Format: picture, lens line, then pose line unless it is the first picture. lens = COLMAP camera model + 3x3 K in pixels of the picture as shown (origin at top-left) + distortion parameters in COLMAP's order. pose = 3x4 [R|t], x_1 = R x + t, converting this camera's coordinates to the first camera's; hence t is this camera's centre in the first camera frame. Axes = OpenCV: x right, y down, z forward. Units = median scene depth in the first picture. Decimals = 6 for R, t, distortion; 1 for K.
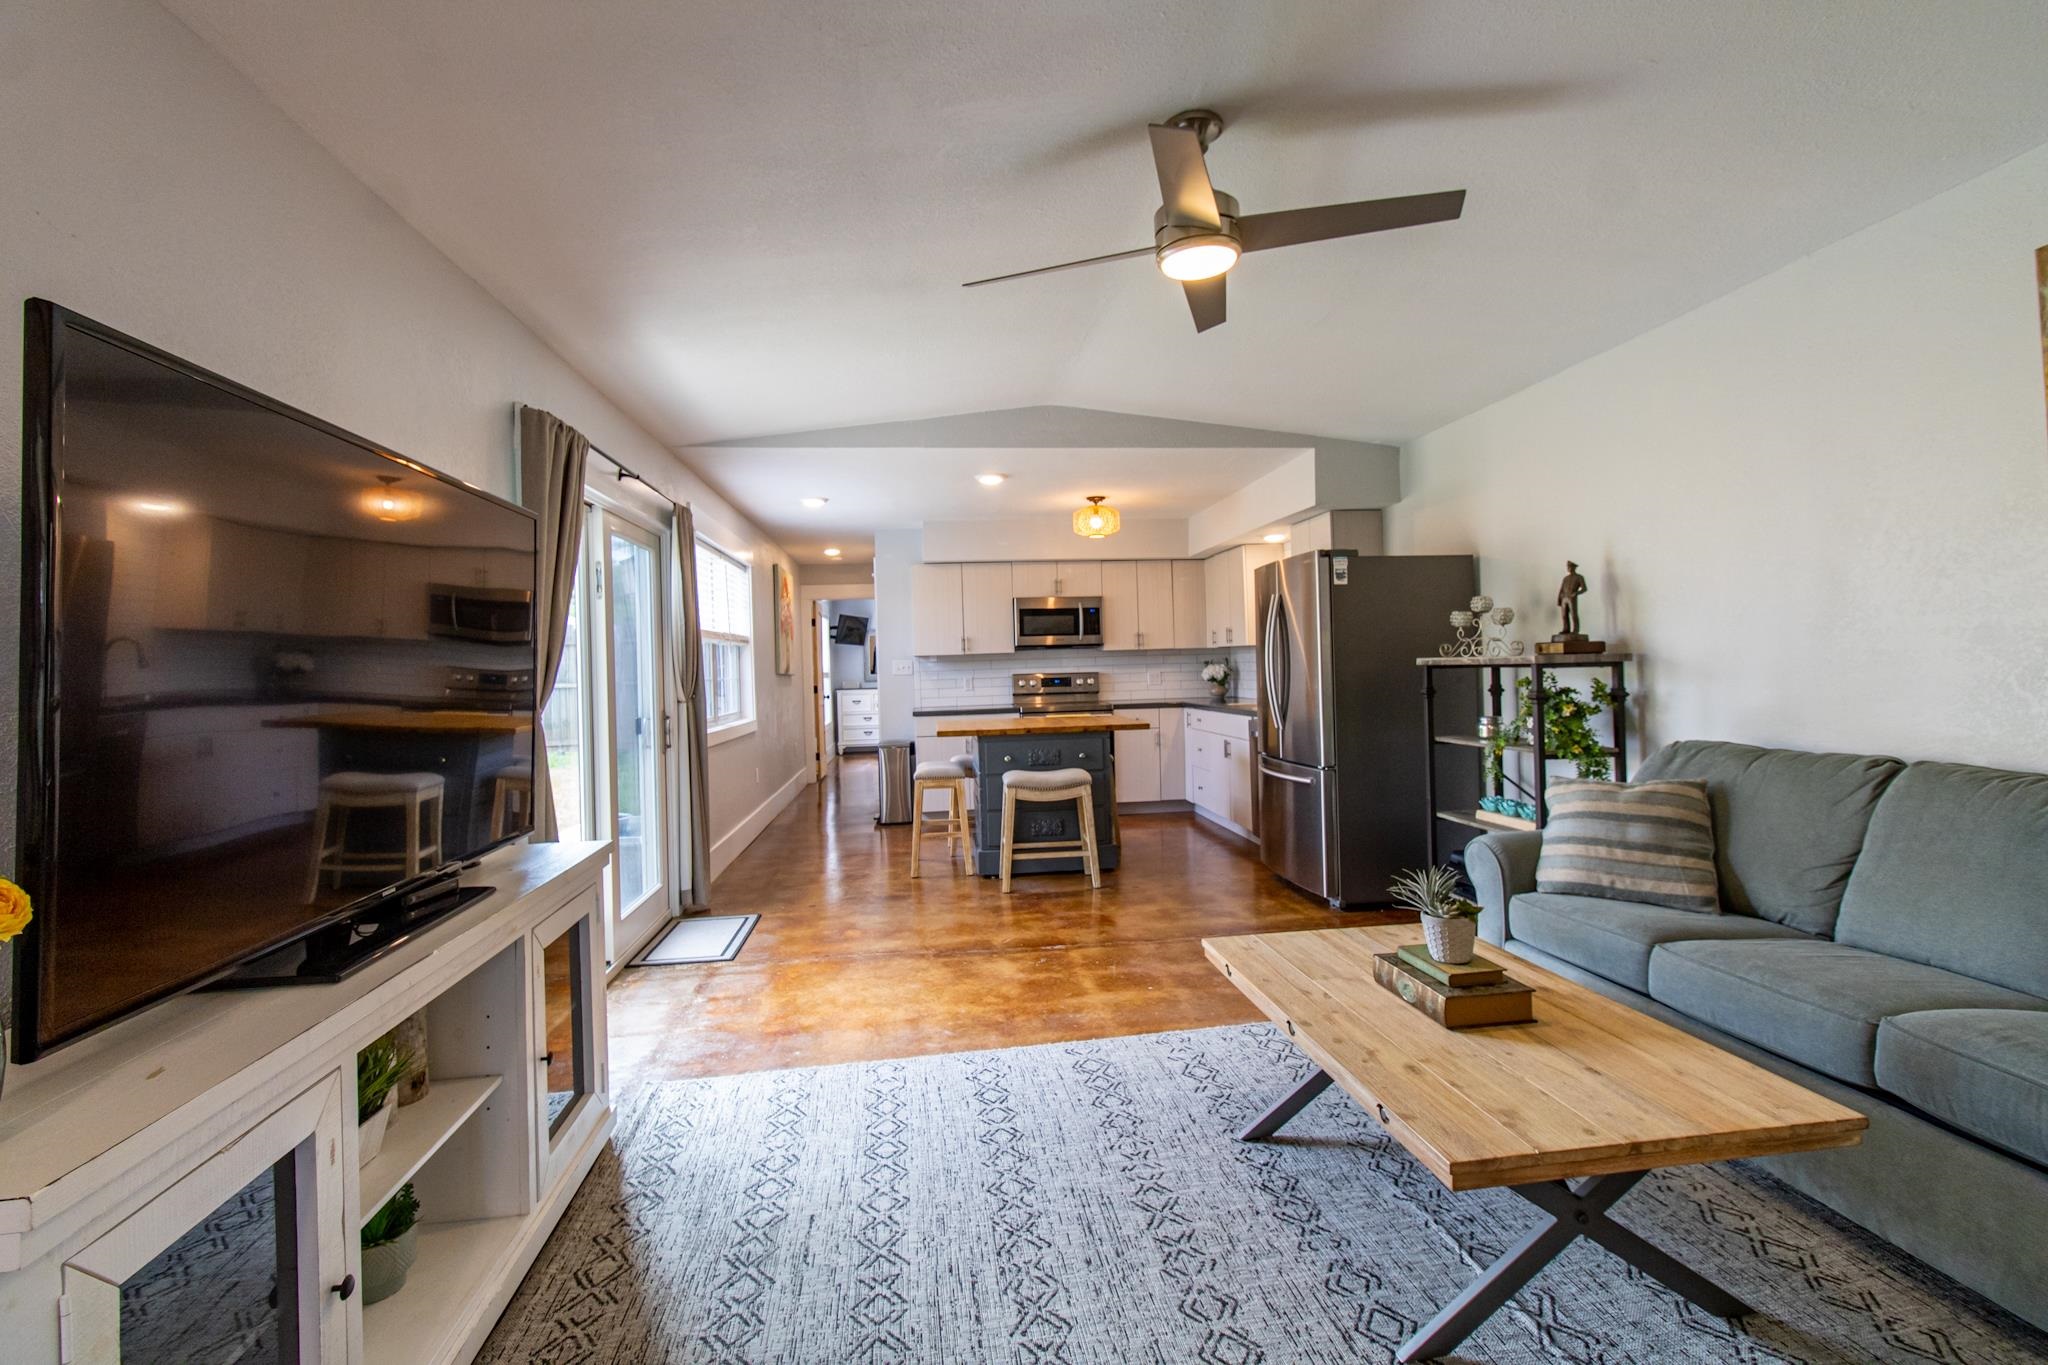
lens RADIAL K [[936.7, 0, 1031.3], [0, 936.7, 673.5], [0, 0, 1]] dist [0.003204, 0.000516]
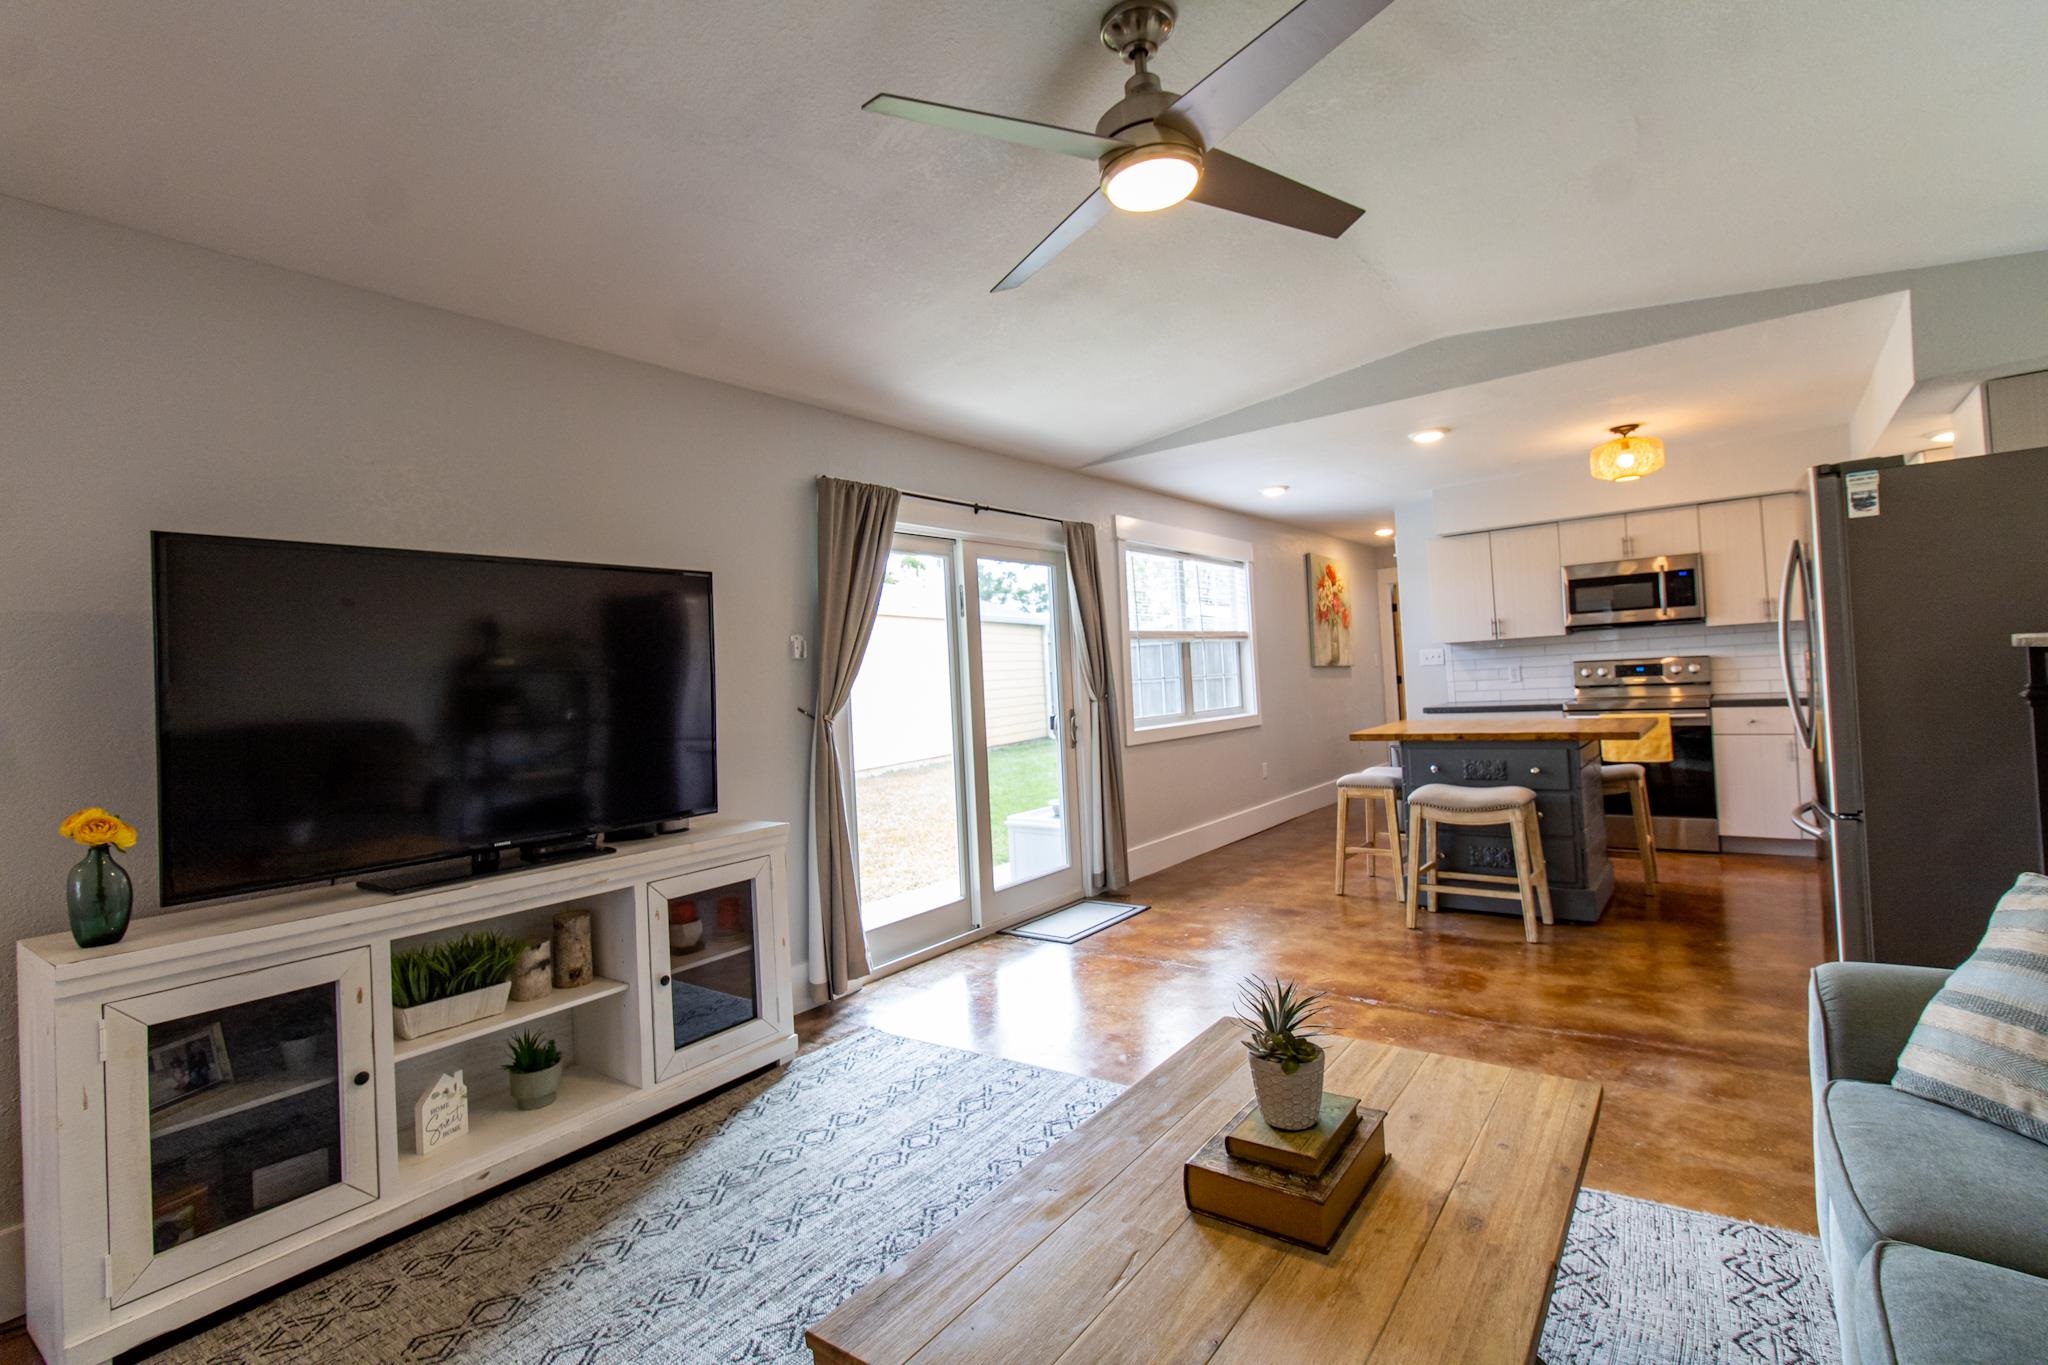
lens RADIAL K [[936.7, 0, 1031.3], [0, 936.7, 673.5], [0, 0, 1]] dist [0.003204, 0.000516]
pose [[0.720007, -0.015062, -0.693803, 0.307728], [0.027126, 0.999611, 0.006450, -0.010021], [0.693436, -0.023464, 0.720136, 0.153707]]
